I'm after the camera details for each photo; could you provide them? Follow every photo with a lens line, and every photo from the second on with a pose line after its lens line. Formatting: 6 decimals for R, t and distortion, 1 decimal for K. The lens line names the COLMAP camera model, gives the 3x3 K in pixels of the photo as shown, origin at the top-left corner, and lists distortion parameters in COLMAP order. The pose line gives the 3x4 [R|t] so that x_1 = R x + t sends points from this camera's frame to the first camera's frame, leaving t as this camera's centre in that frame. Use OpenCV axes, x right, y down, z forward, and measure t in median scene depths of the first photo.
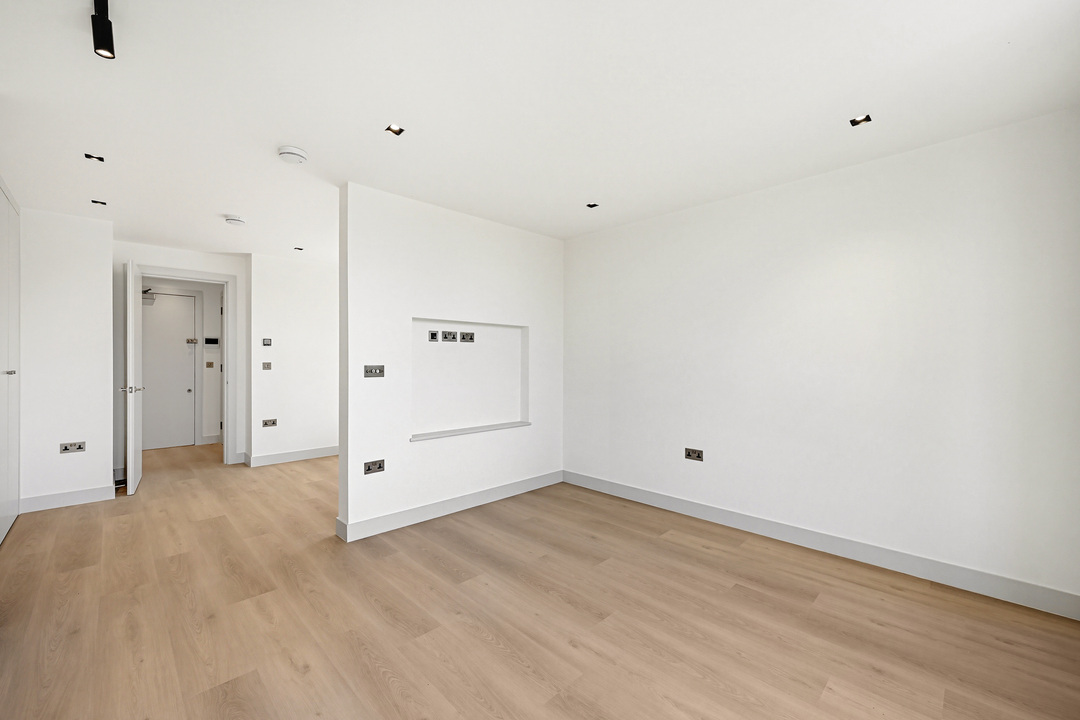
lens RADIAL K [[437.5, 0, 532.0], [0, 437.5, 357.9], [0, 0, 1]] dist [0.001730, 0.000156]
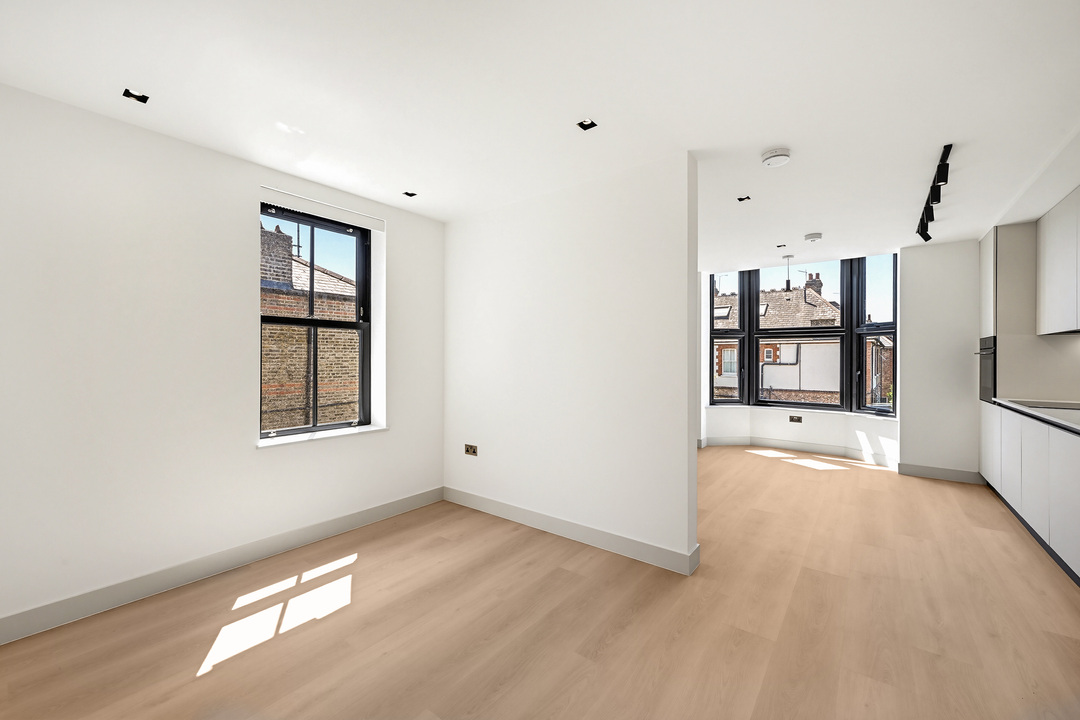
lens RADIAL K [[437.5, 0, 532.0], [0, 437.5, 357.9], [0, 0, 1]] dist [0.001730, 0.000156]
pose [[-0.146492, -0.002871, 0.989208, -1.552775], [-0.002304, 0.999994, 0.002561, -0.006547], [-0.989209, -0.001904, -0.146498, 1.810278]]
